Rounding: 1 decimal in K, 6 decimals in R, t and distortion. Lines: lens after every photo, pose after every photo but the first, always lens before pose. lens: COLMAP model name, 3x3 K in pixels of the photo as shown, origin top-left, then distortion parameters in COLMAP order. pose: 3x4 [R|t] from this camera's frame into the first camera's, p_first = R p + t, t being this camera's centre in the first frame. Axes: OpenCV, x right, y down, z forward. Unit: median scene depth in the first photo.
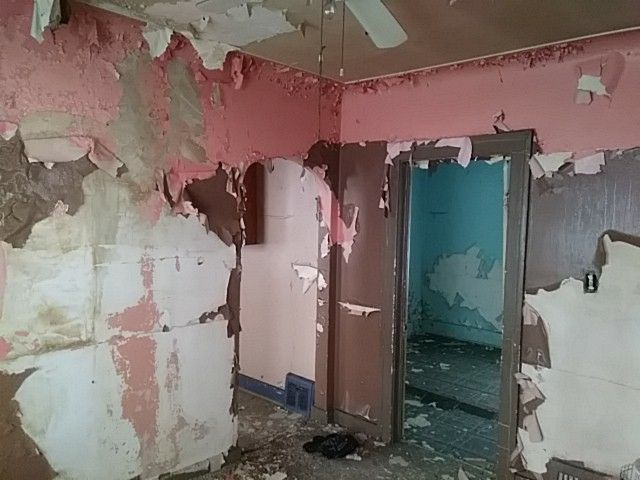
lens RADIAL K [[512.5, 0, 320.0], [0, 512.5, 240.0], [0, 0, 1]] dist [0.002719, -0.008200]
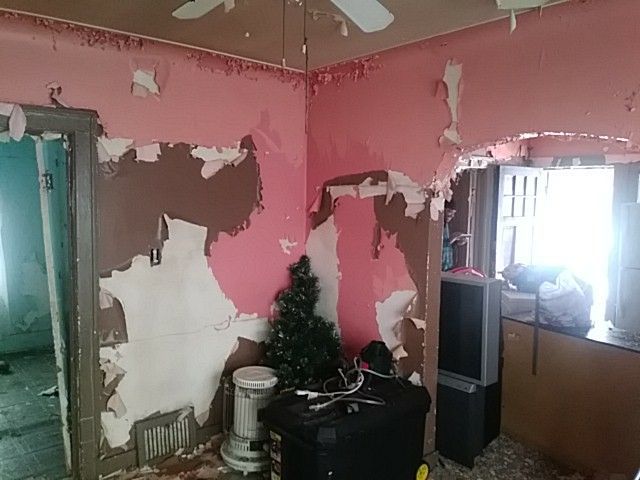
lens RADIAL K [[512.5, 0, 320.0], [0, 512.5, 240.0], [0, 0, 1]] dist [0.002719, -0.008200]
pose [[0.129283, -0.106530, 0.985869, -0.525557], [0.048233, 0.993711, 0.101052, -0.049526], [-0.990434, 0.034487, 0.133608, 0.454962]]
